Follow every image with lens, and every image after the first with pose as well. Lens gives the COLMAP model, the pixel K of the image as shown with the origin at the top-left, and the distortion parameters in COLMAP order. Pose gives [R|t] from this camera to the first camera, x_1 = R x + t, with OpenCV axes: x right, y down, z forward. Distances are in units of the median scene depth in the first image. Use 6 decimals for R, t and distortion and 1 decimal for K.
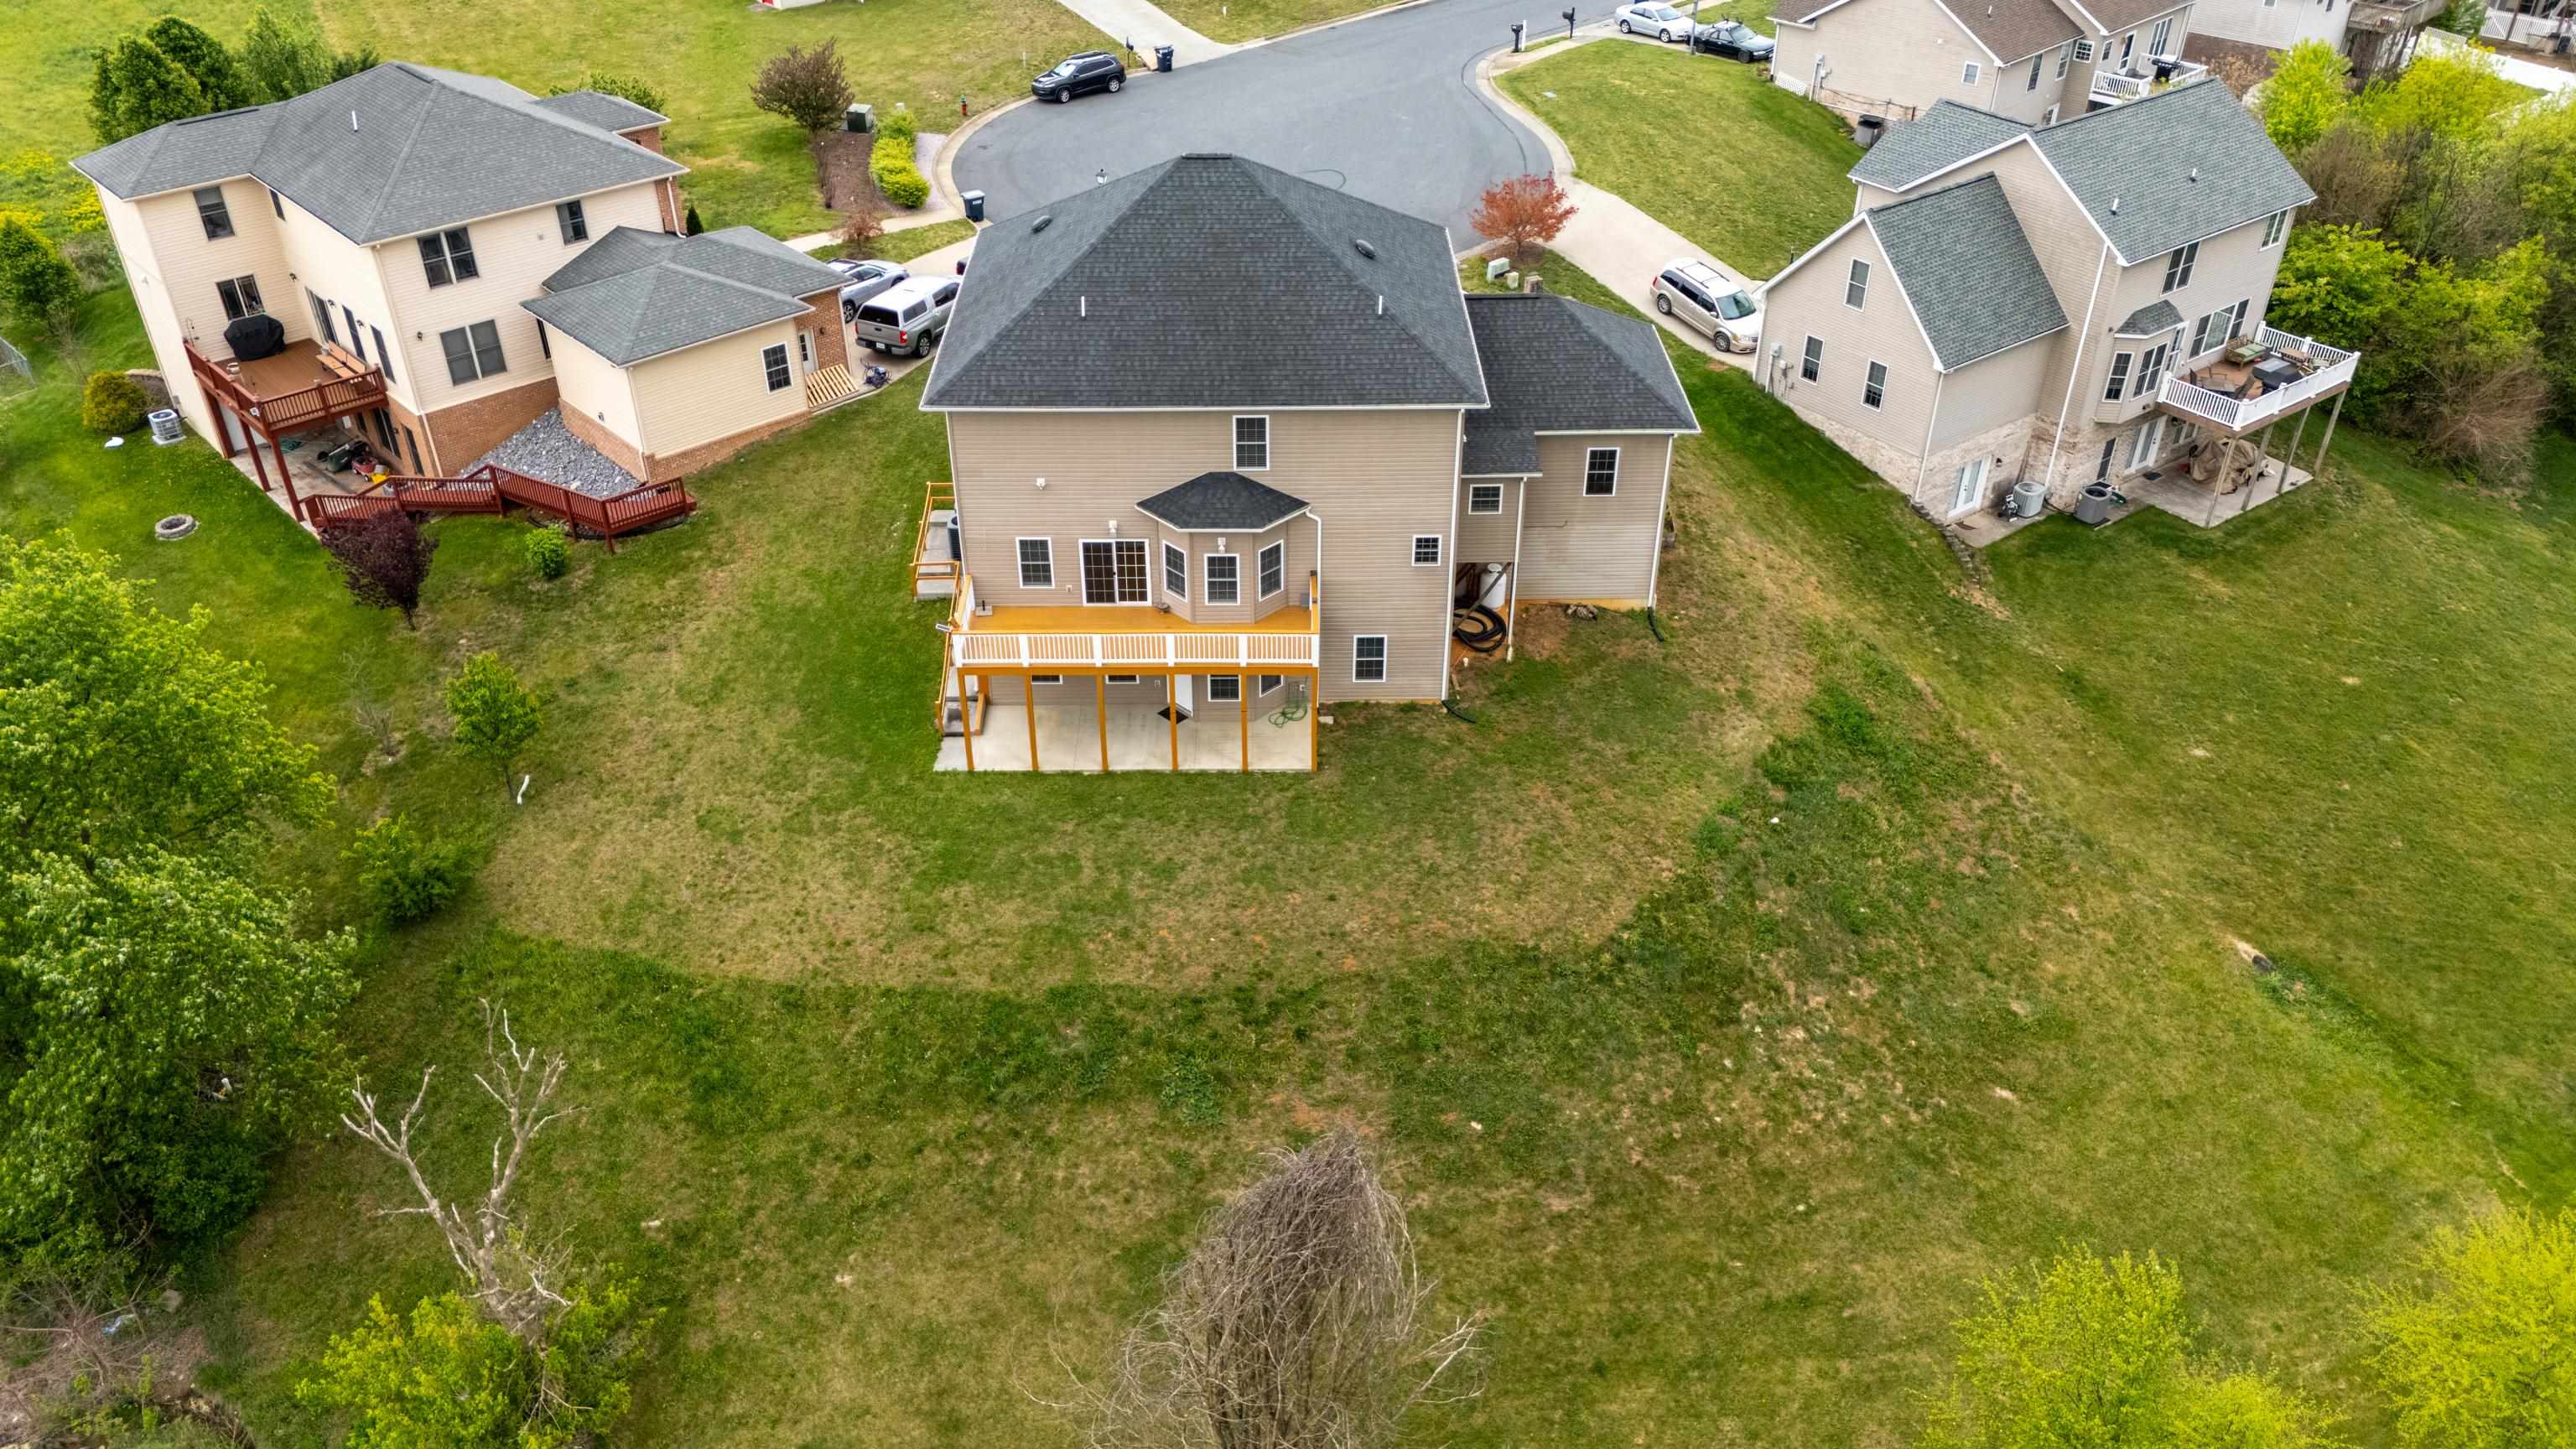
lens RADIAL K [[1890.1, 0, 1293.4], [0, 1890.1, 714.0], [0, 0, 1]] dist [0.093726, -0.112459]
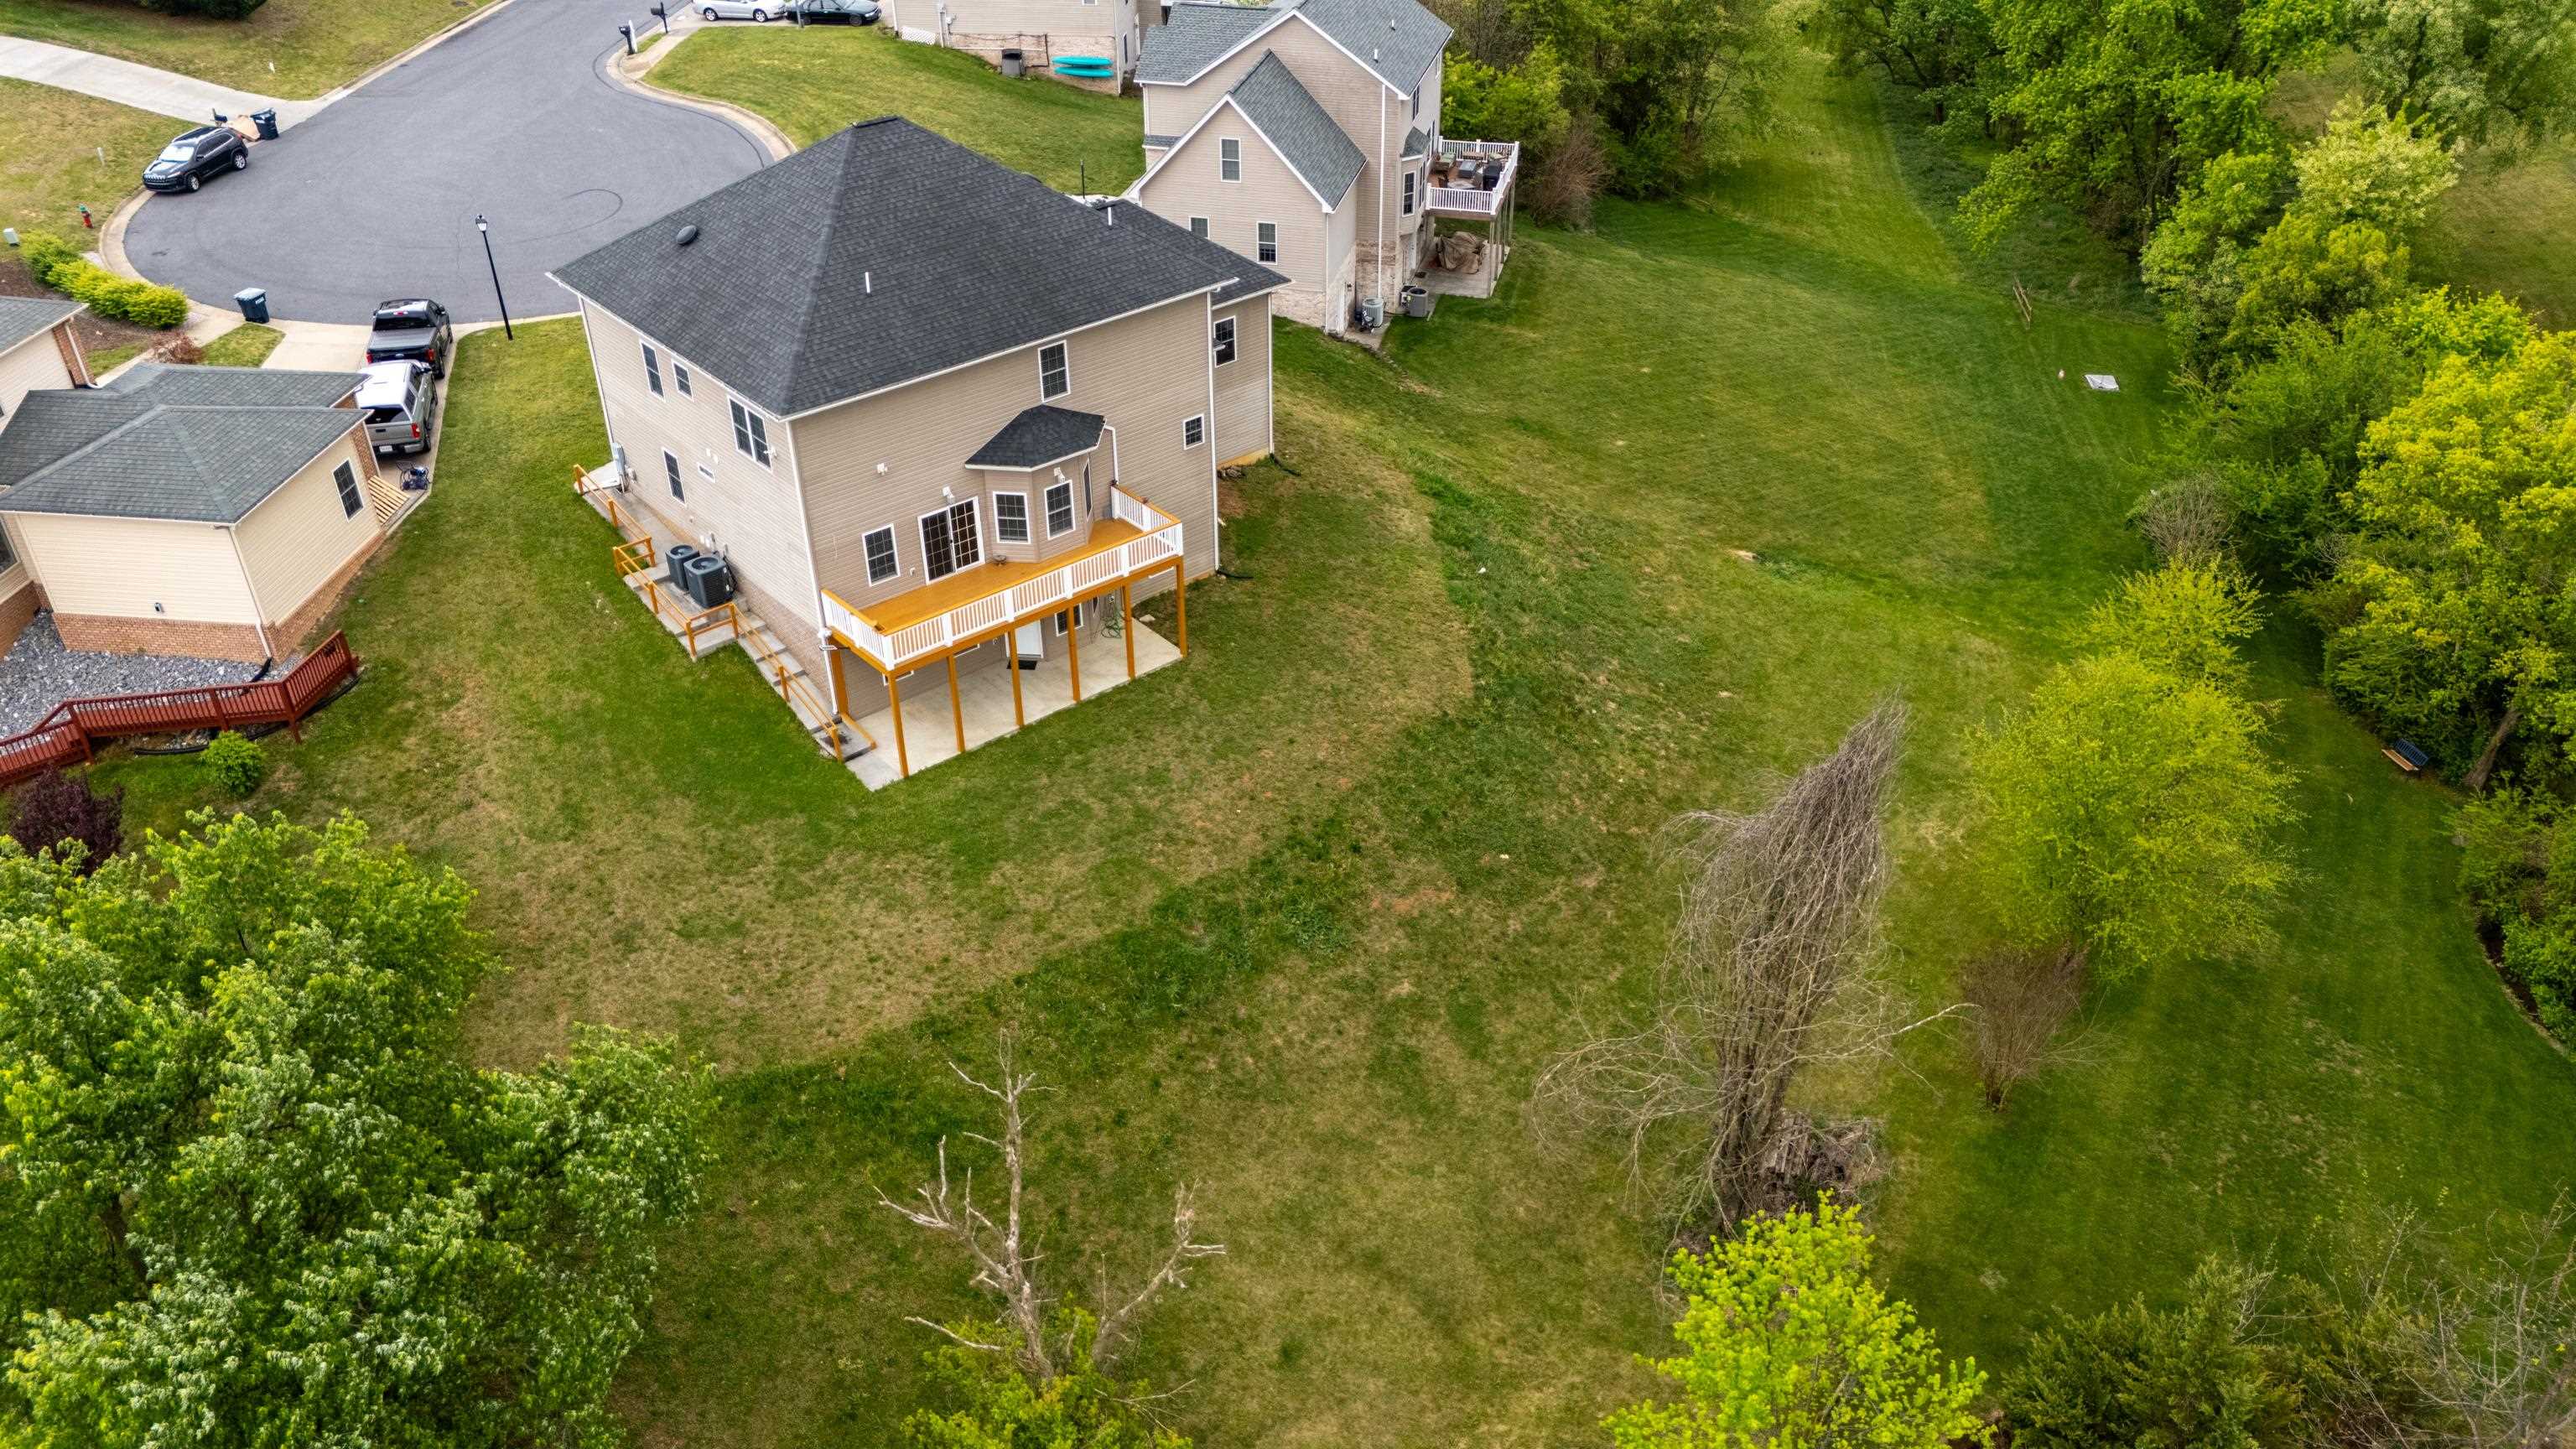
lens RADIAL K [[1890.1, 0, 1293.4], [0, 1890.1, 714.0], [0, 0, 1]] dist [0.093726, -0.112459]
pose [[0.761152, -0.359852, 0.539587, -0.517065], [0.362786, 0.925858, 0.105705, -0.029681], [-0.537619, 0.115297, 0.835268, 0.076520]]
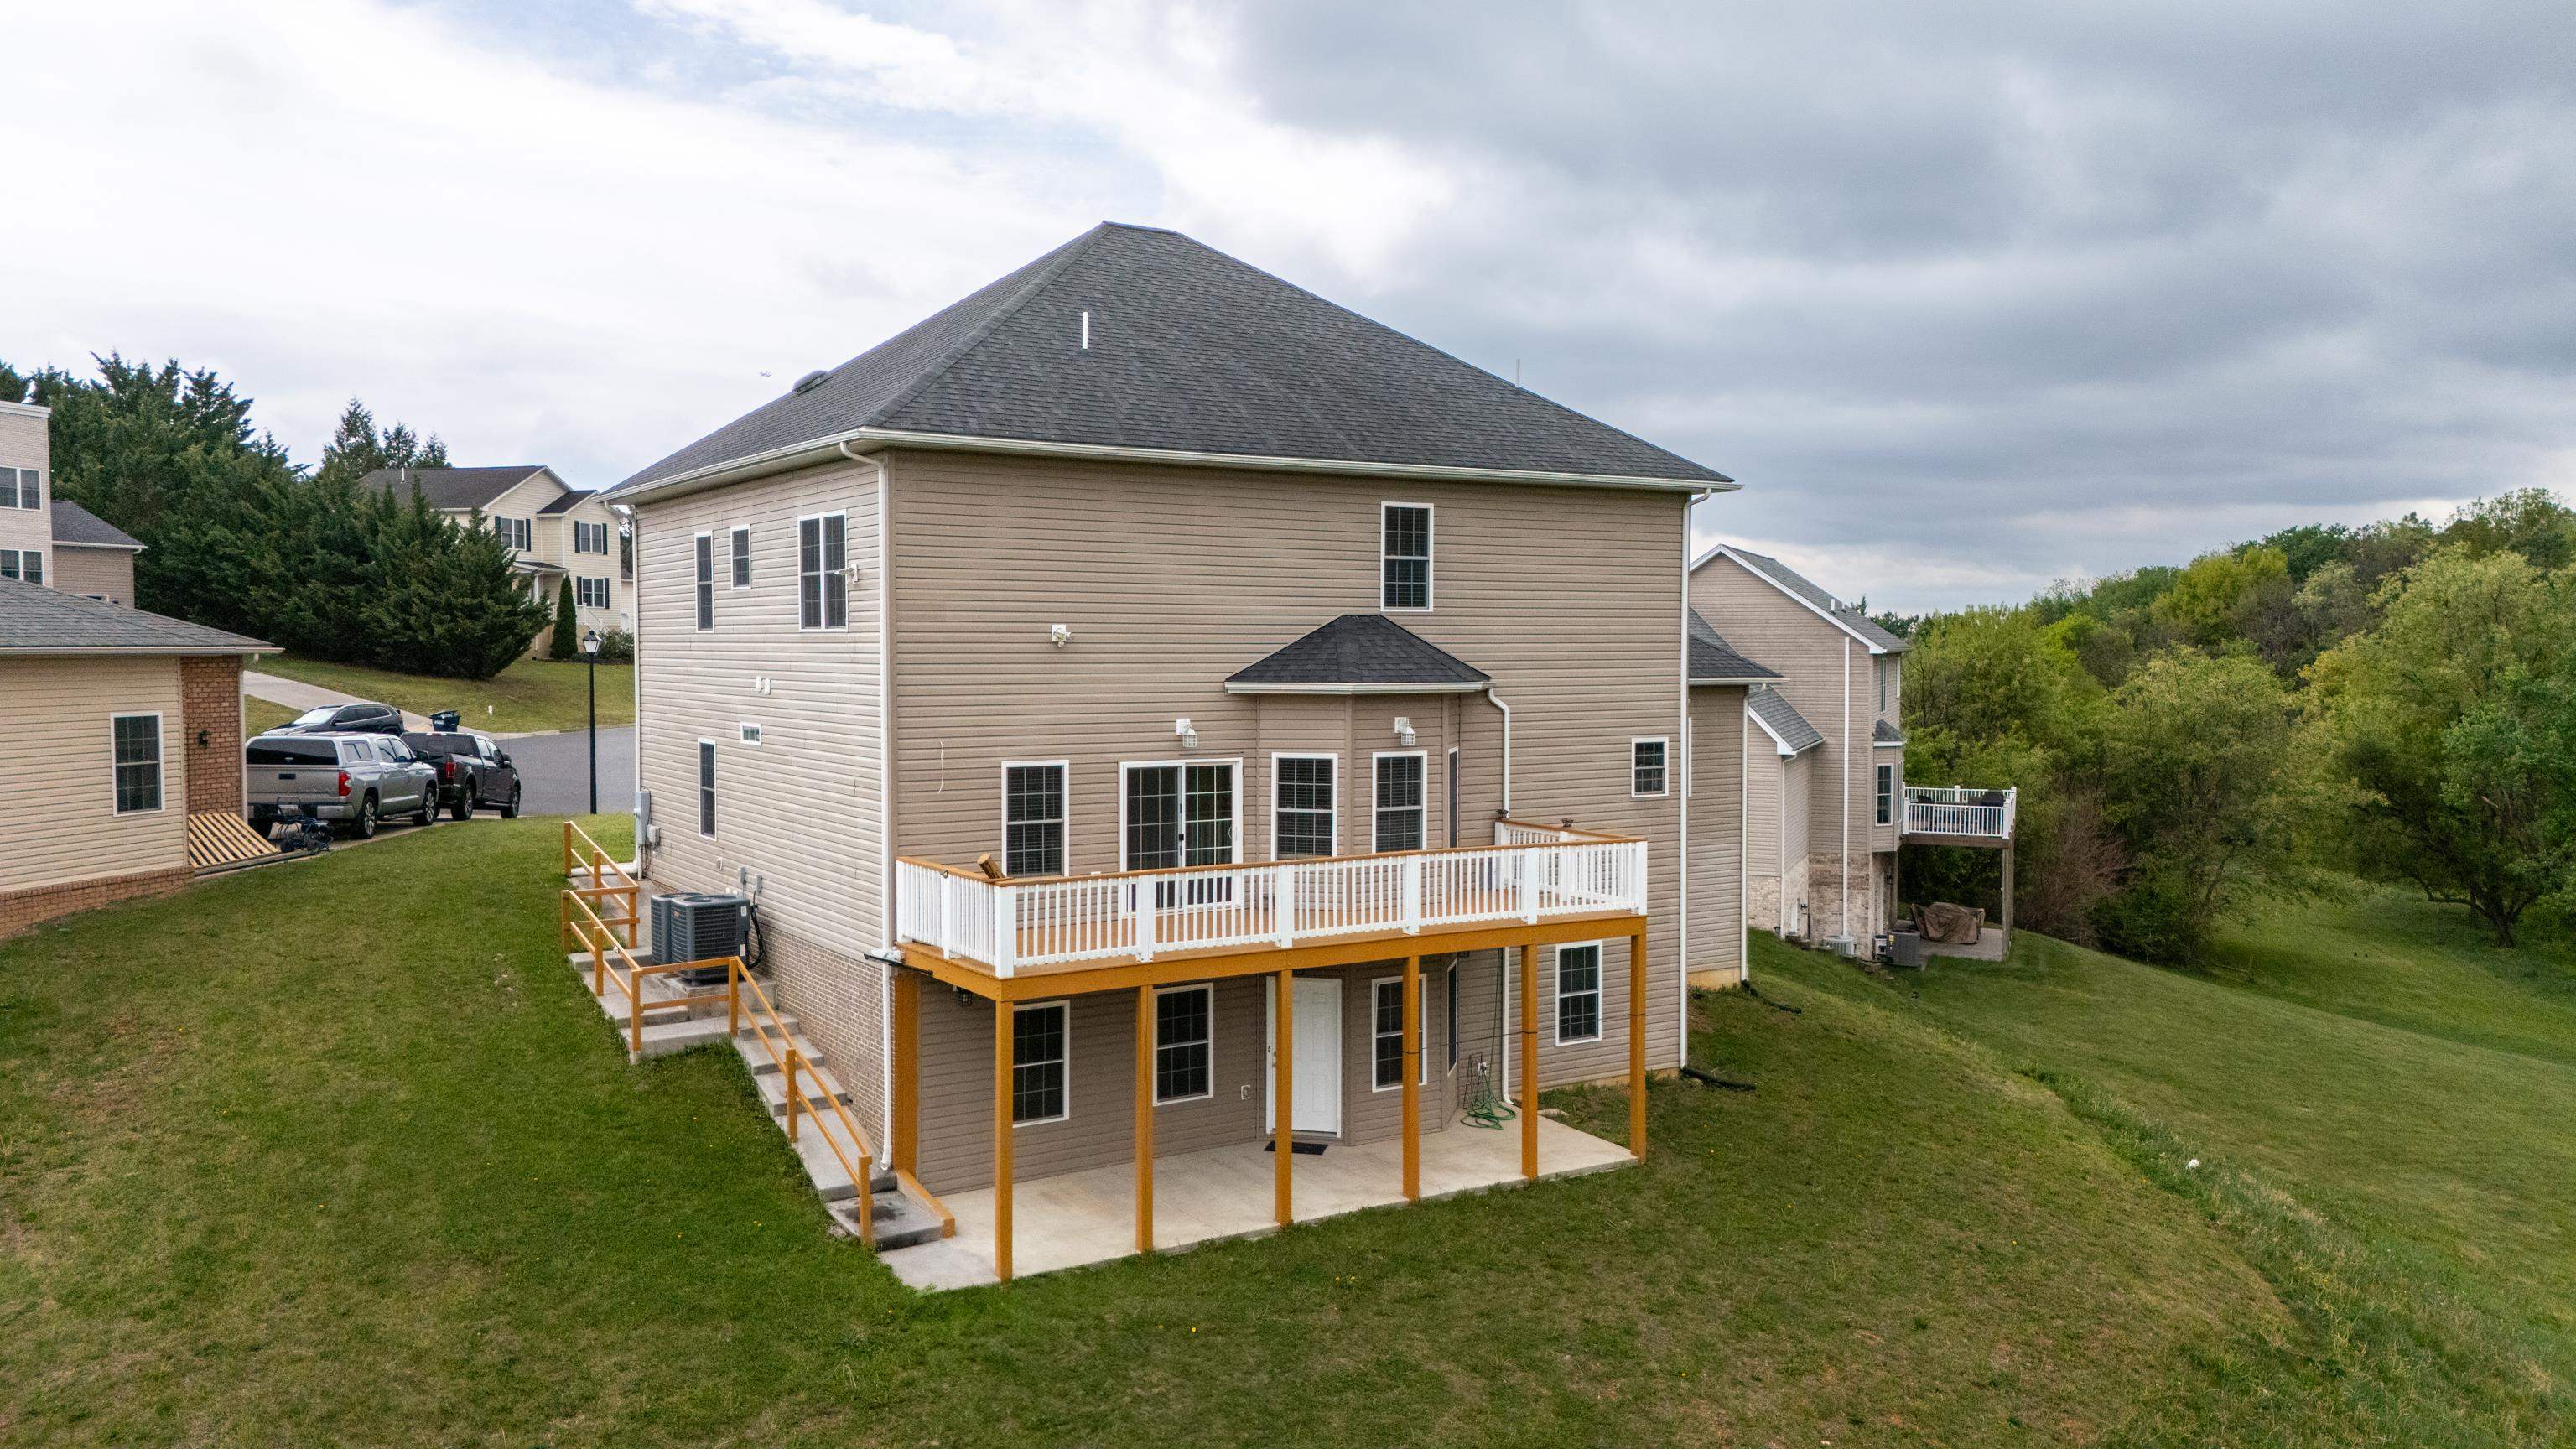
lens RADIAL K [[1890.1, 0, 1293.4], [0, 1890.1, 714.0], [0, 0, 1]] dist [0.093726, -0.112459]
pose [[0.852360, -0.023387, 0.522433, -0.318698], [0.291869, 0.850208, -0.438131, 0.119841], [-0.433930, 0.525927, 0.731509, 0.594994]]
